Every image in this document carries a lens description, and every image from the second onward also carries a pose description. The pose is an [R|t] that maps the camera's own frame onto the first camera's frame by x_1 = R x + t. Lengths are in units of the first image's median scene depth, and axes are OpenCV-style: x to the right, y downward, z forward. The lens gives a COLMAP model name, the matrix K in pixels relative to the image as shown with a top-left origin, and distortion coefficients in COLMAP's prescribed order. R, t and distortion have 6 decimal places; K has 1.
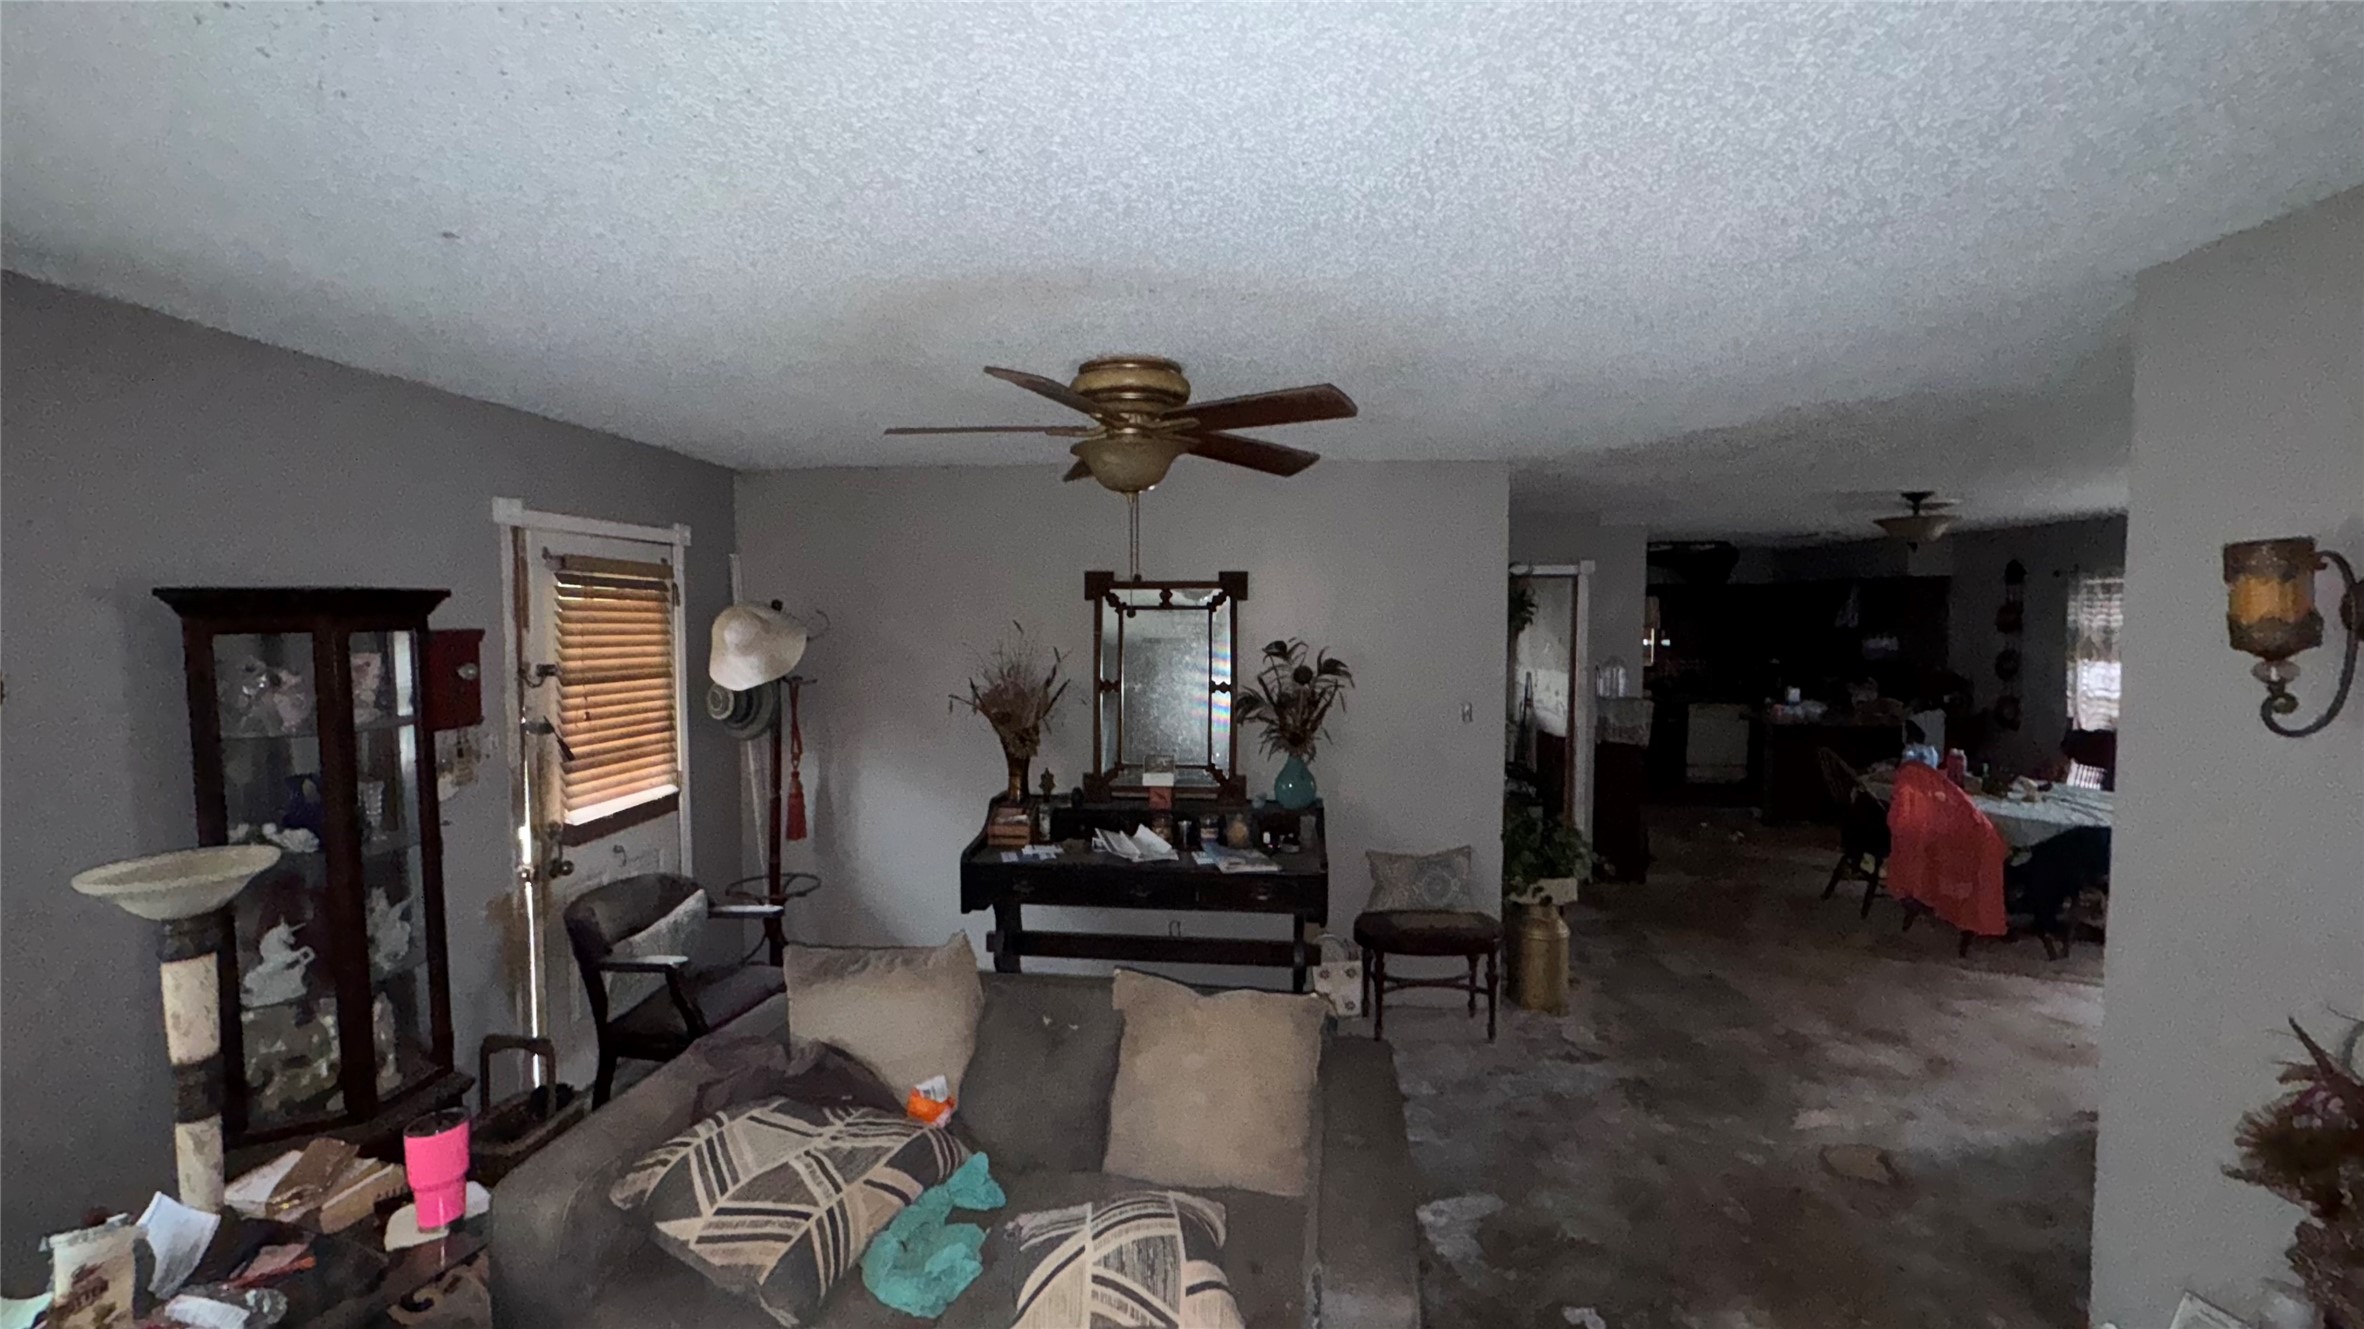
lens RADIAL K [[962.6, 0, 1187.6], [0, 962.6, 663.6], [0, 0, 1]] dist [0.007873, 0.000257]
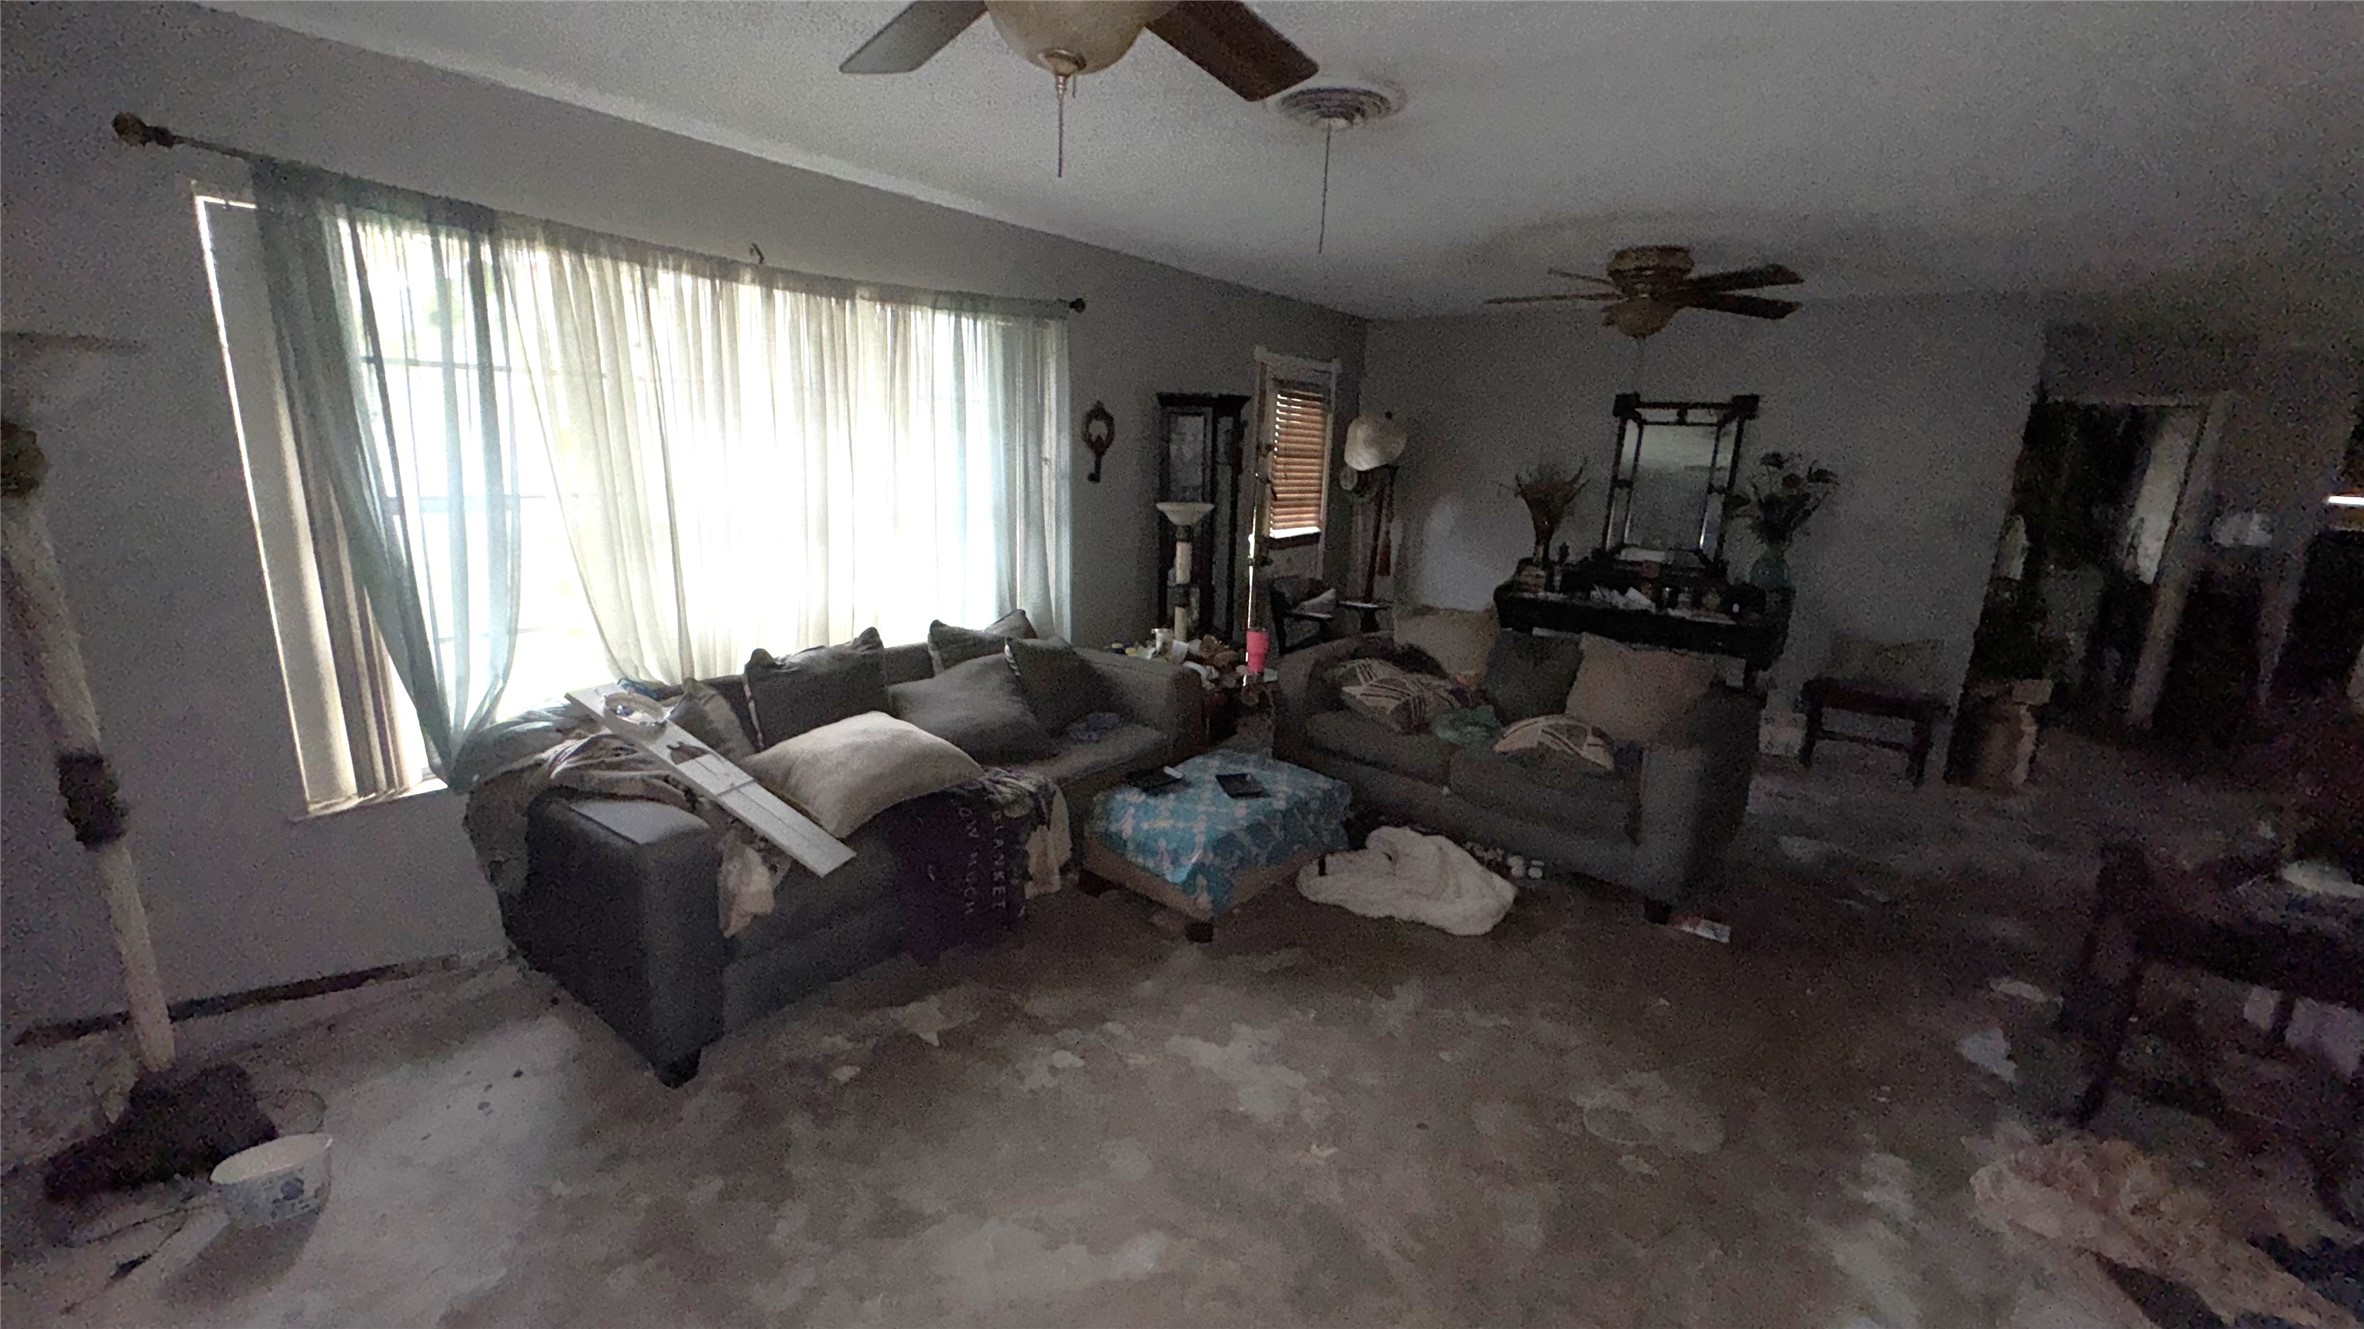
lens RADIAL K [[962.6, 0, 1174.8], [0, 962.6, 663.5], [0, 0, 1]] dist [0.007873, 0.000257]
pose [[0.847699, 0.154505, -0.507478, 0.111978], [-0.068587, 0.980538, 0.183961, 0.066772], [0.526024, -0.121137, 0.841798, -0.493478]]
